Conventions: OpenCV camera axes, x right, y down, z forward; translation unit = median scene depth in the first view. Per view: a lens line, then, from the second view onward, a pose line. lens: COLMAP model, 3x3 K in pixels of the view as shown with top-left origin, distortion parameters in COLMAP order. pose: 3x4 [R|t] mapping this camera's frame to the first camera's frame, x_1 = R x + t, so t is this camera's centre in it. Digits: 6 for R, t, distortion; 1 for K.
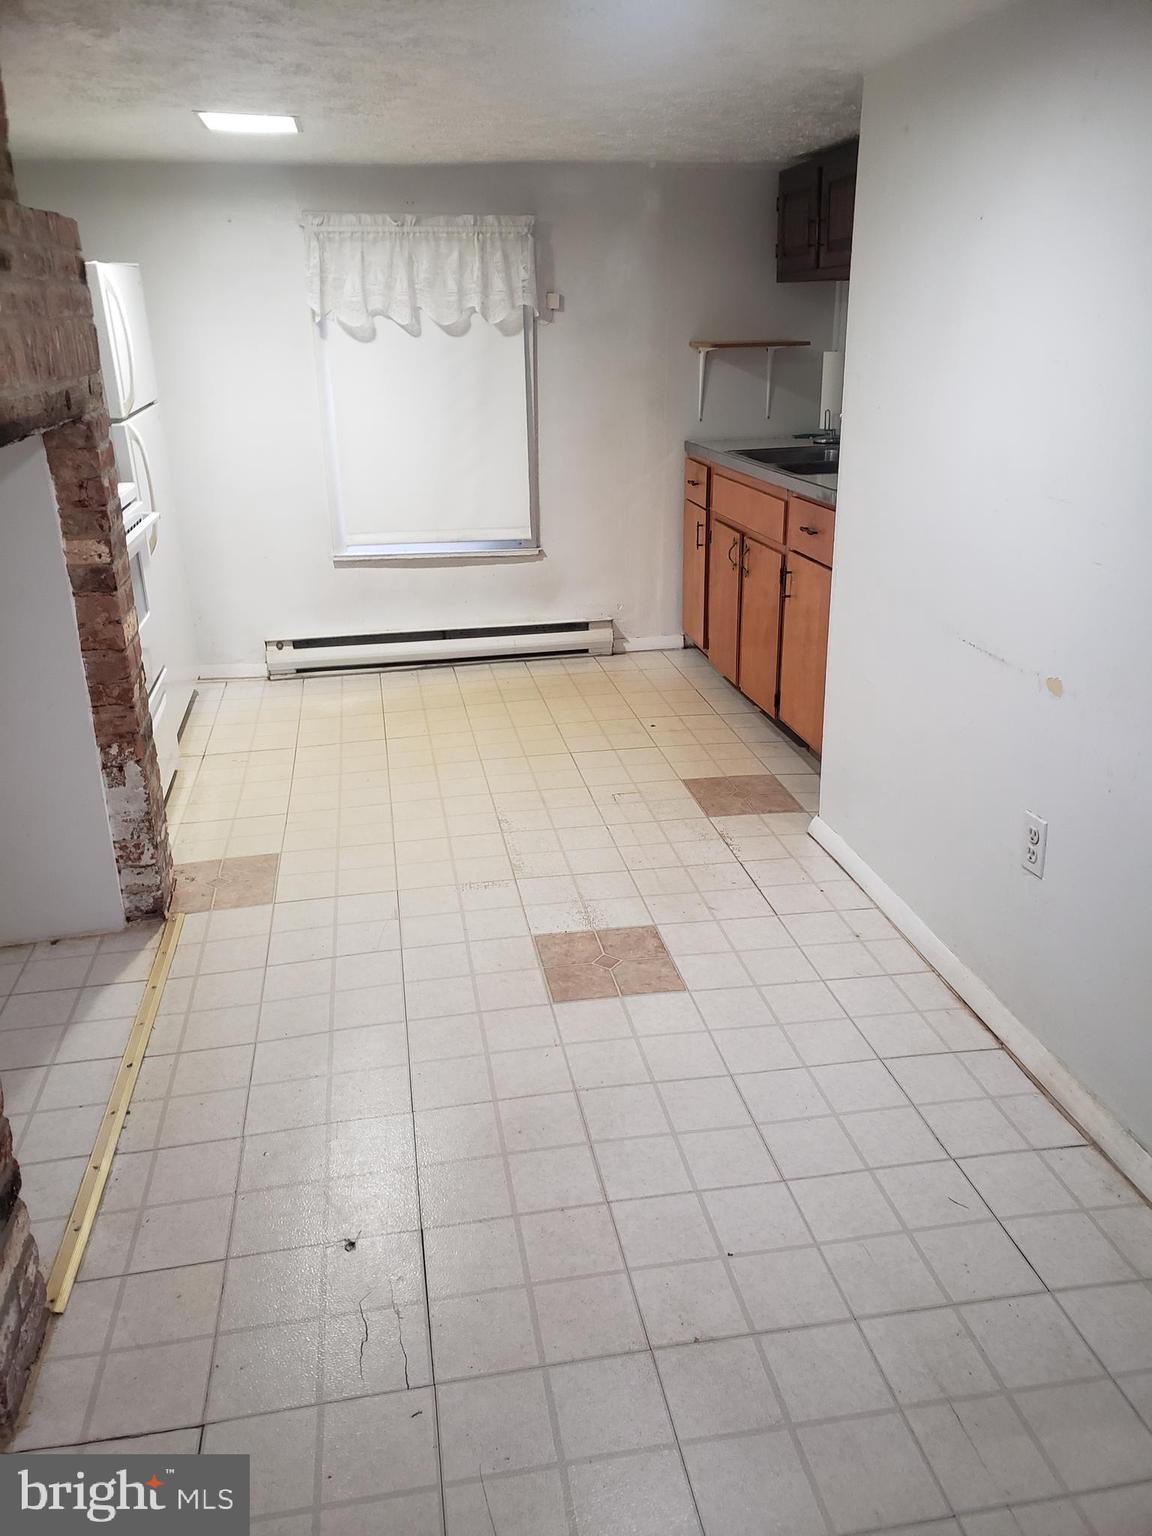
lens RADIAL K [[1187.4, 0, 588.9], [0, 1187.4, 774.8], [0, 0, 1]] dist [0.026306, -0.016959]
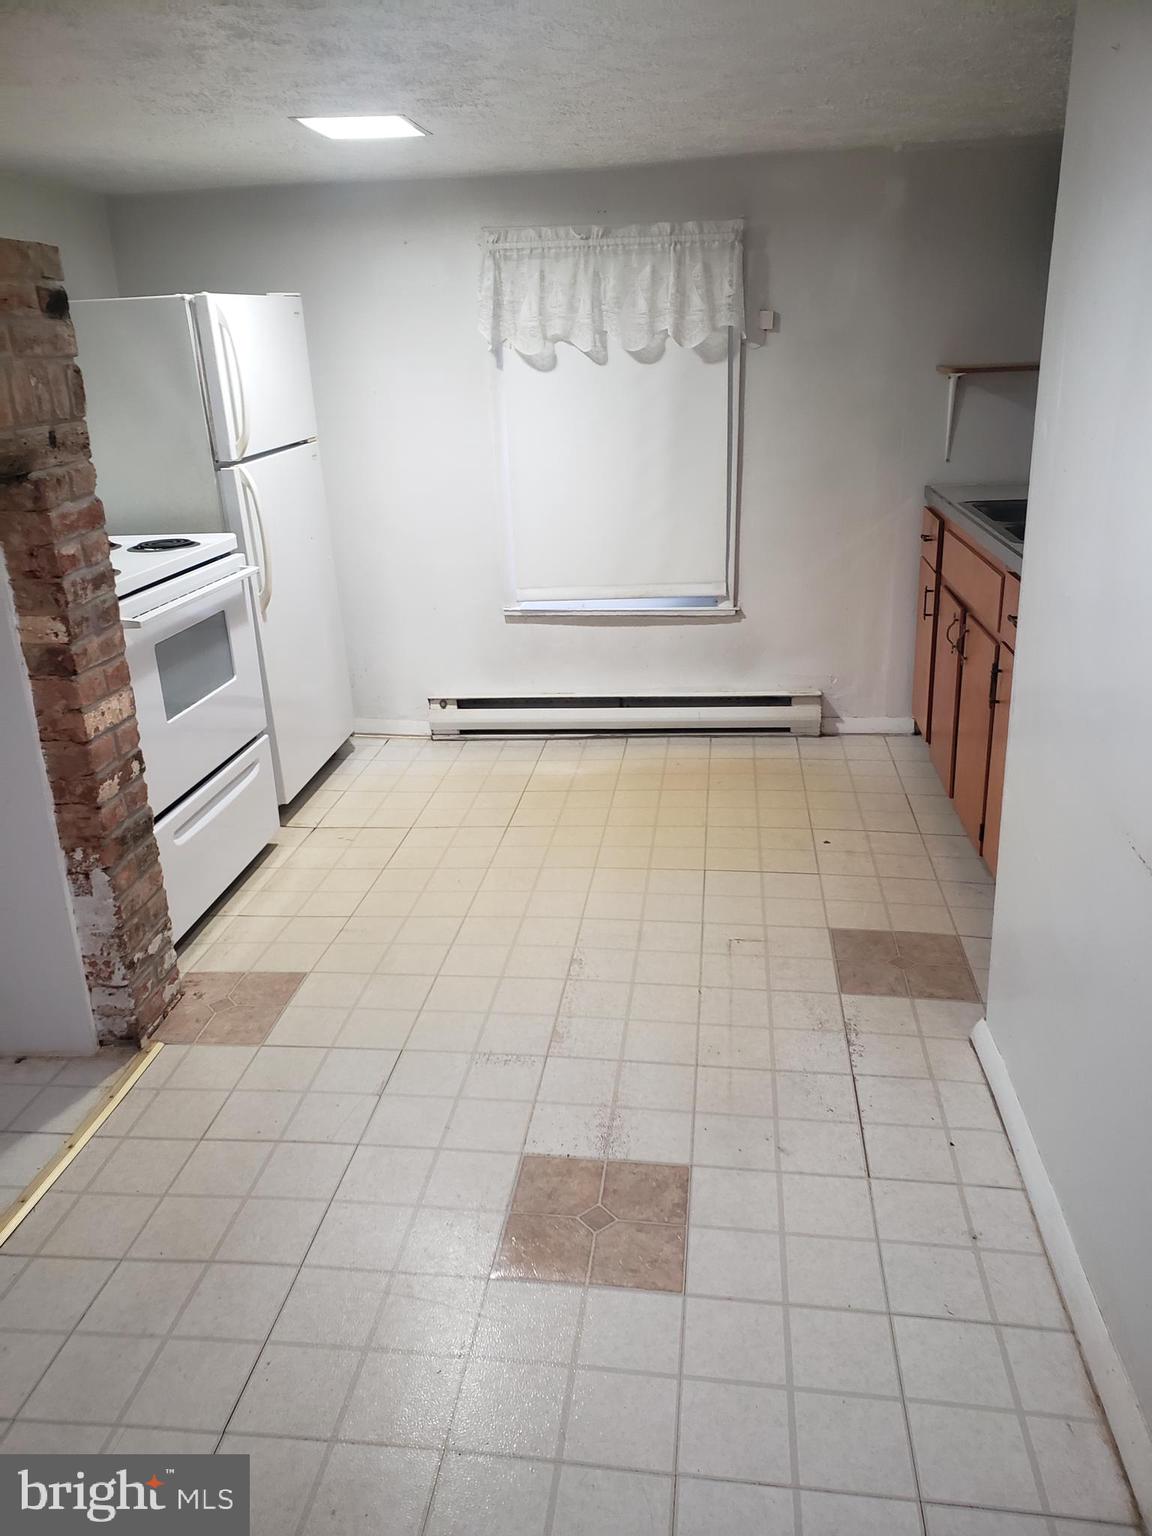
lens RADIAL K [[1187.4, 0, 563.0], [0, 1187.4, 770.7], [0, 0, 1]] dist [0.026306, -0.016959]
pose [[0.950809, 0.084464, -0.298039, 0.140191], [-0.089758, 0.995955, -0.004095, -0.082478], [0.296487, 0.030645, 0.954545, 0.211605]]
